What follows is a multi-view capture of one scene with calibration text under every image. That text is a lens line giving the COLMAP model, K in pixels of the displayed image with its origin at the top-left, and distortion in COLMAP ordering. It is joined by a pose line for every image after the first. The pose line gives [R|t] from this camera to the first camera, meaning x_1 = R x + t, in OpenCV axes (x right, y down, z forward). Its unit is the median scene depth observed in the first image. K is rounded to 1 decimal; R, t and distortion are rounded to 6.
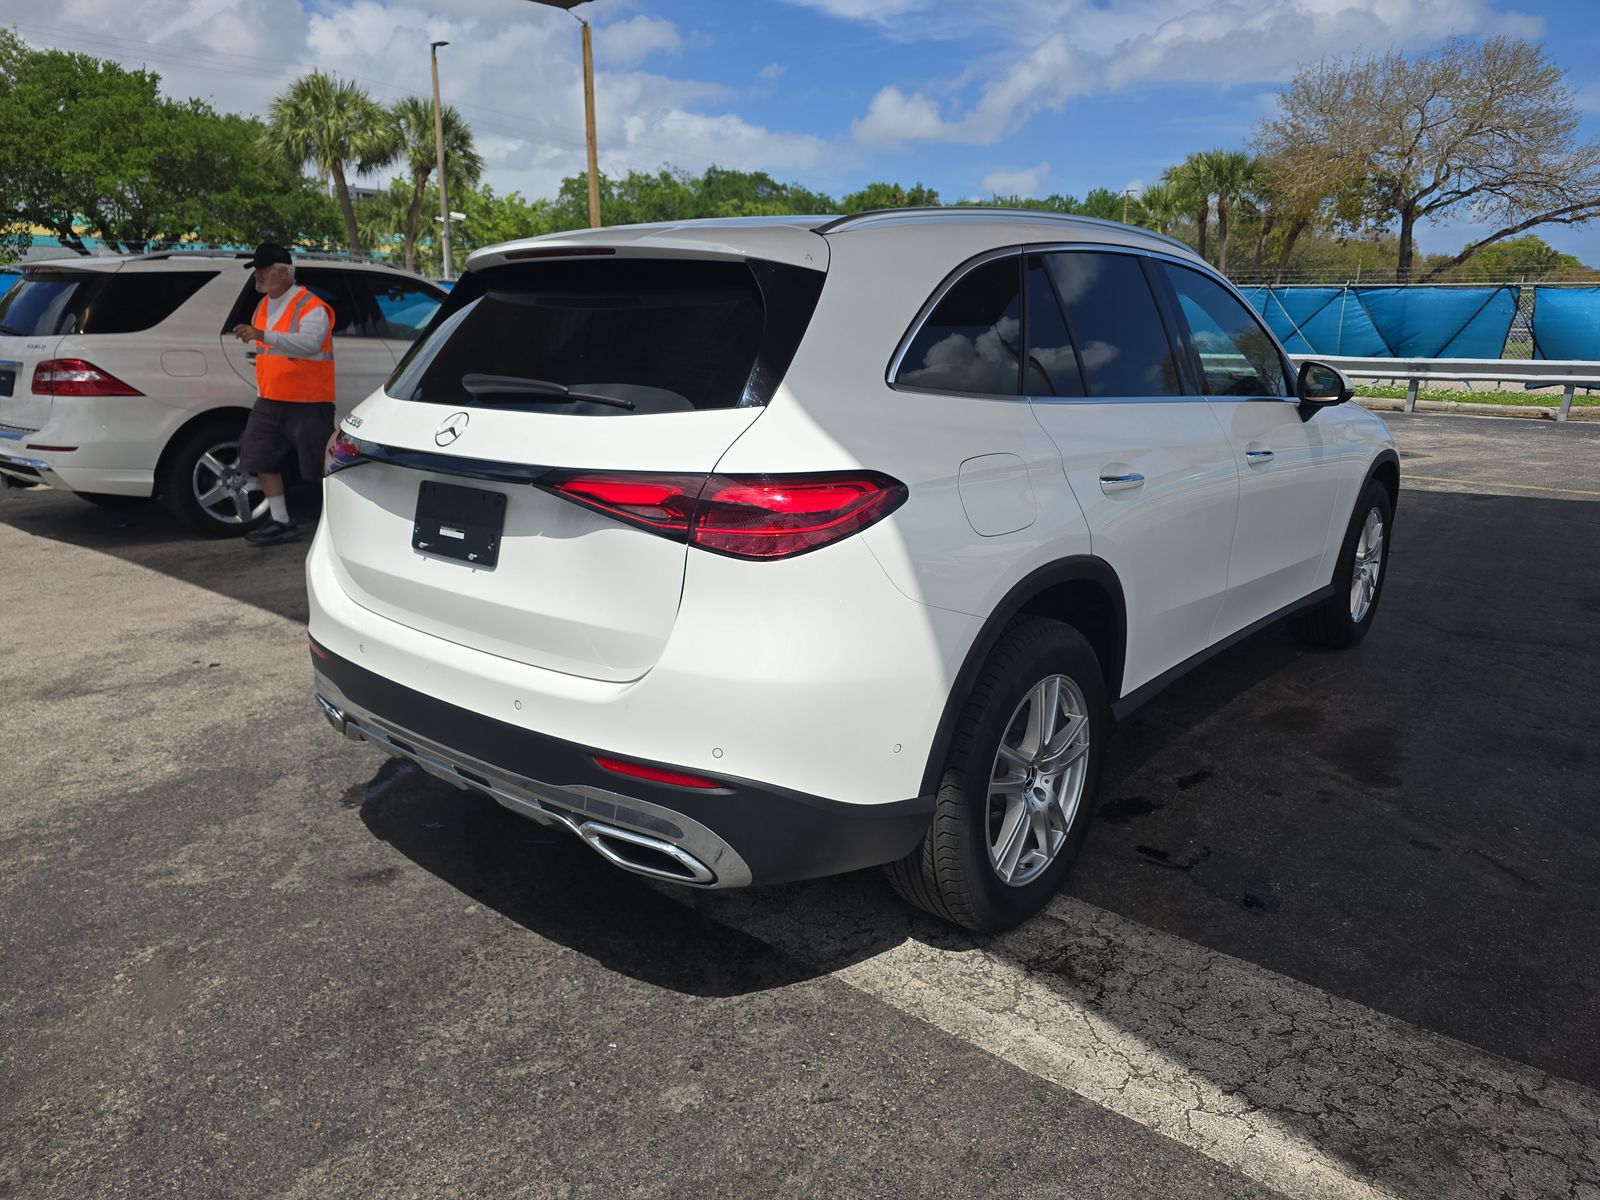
lens RADIAL K [[1081.4, 0, 802.2], [0, 1081.4, 605.3], [0, 0, 1]] dist [0.036014, -0.022942]
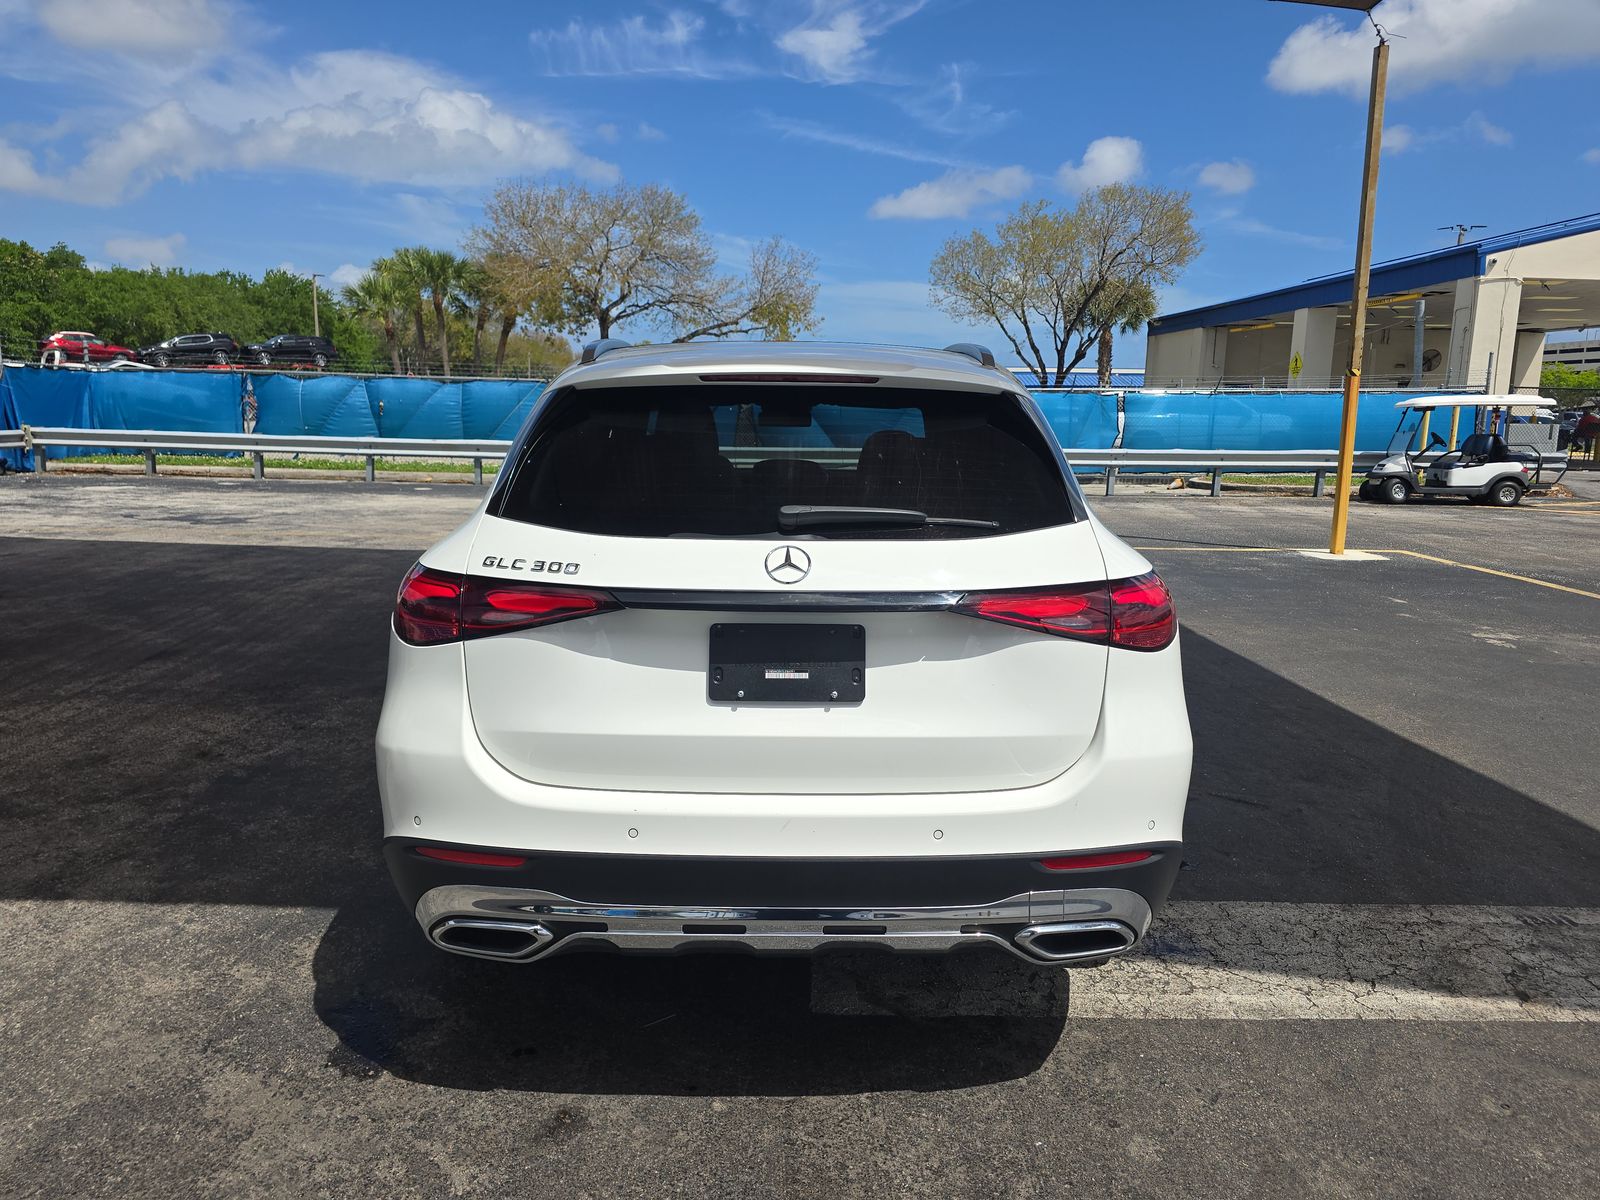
lens RADIAL K [[1077.9, 0, 800.0], [0, 1077.9, 600.0], [0, 0, 1]] dist [0.049839, -0.049244]
pose [[0.759357, -0.106800, 0.641849, -0.645894], [0.156819, 0.987399, -0.021232, -0.077911], [-0.631494, 0.116777, 0.766537, 0.201978]]
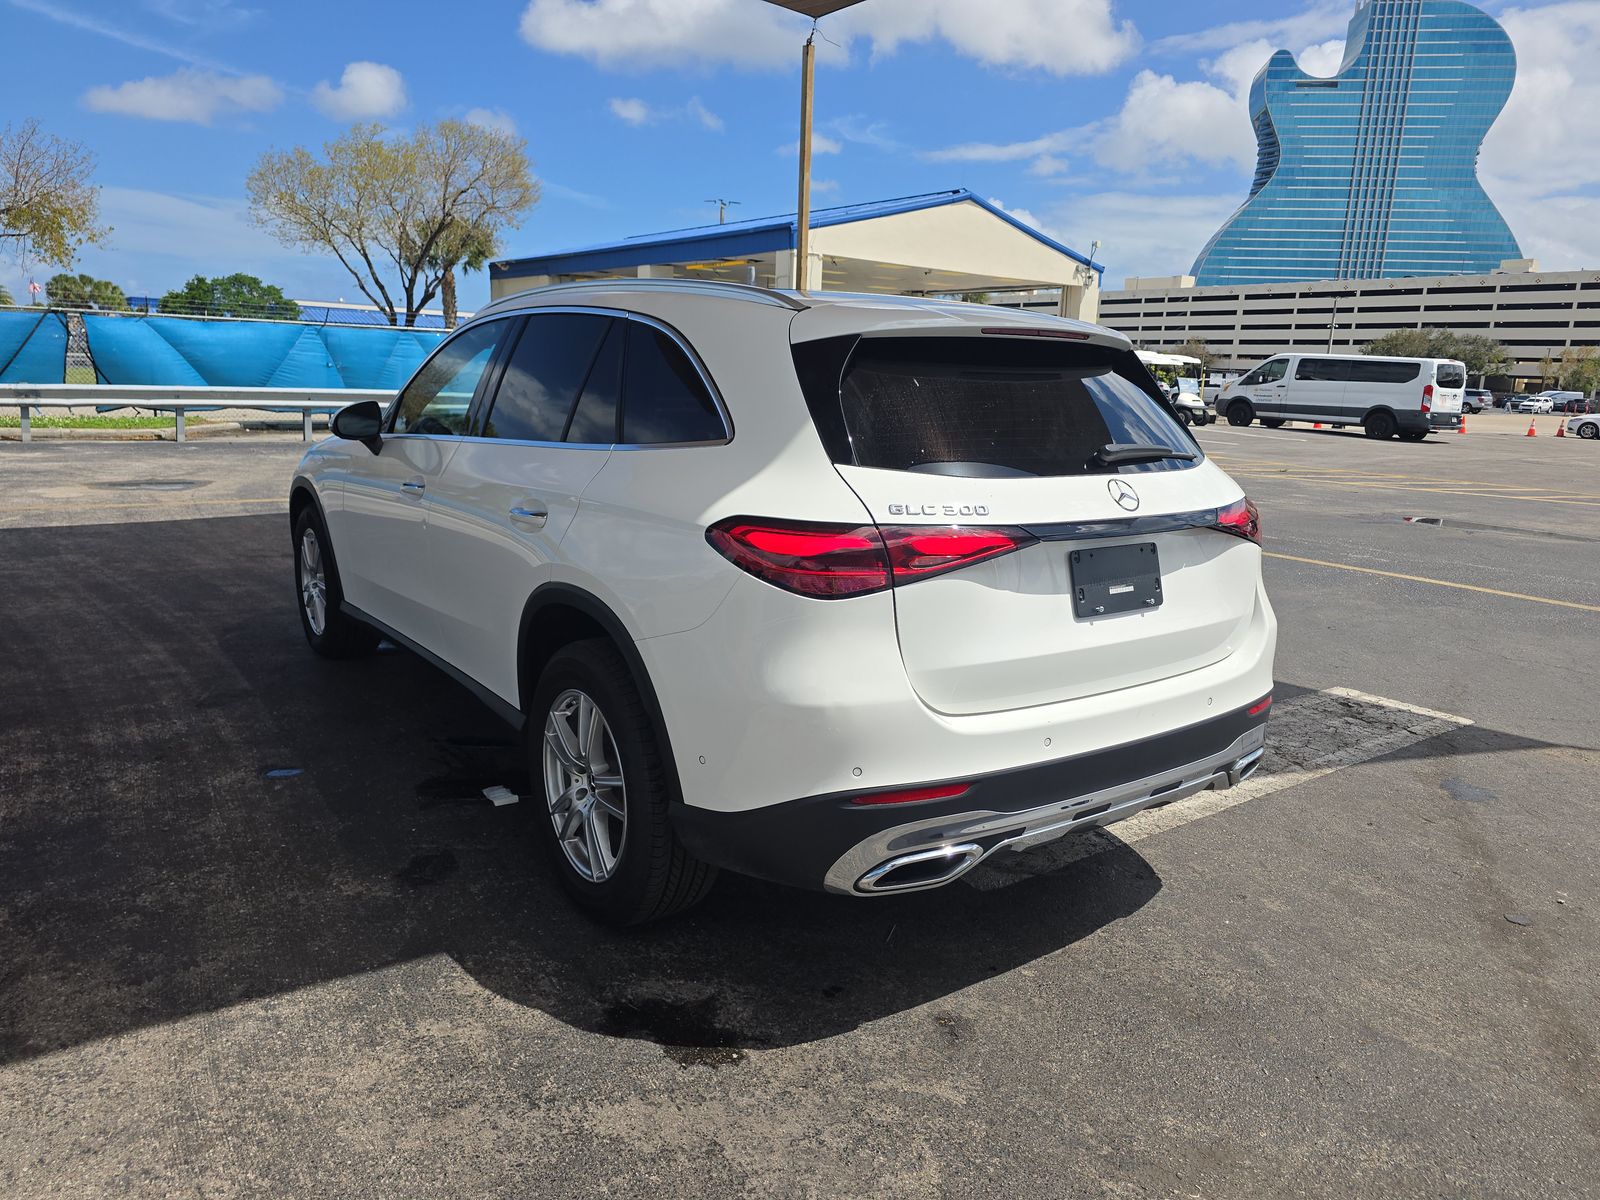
lens RADIAL K [[1077.9, 0, 800.0], [0, 1077.9, 600.0], [0, 0, 1]] dist [0.049839, -0.049244]
pose [[0.243325, -0.196607, 0.949810, -1.037548], [0.214654, 0.965876, 0.144942, -0.203934], [-0.945895, 0.168612, 0.277224, 0.722293]]
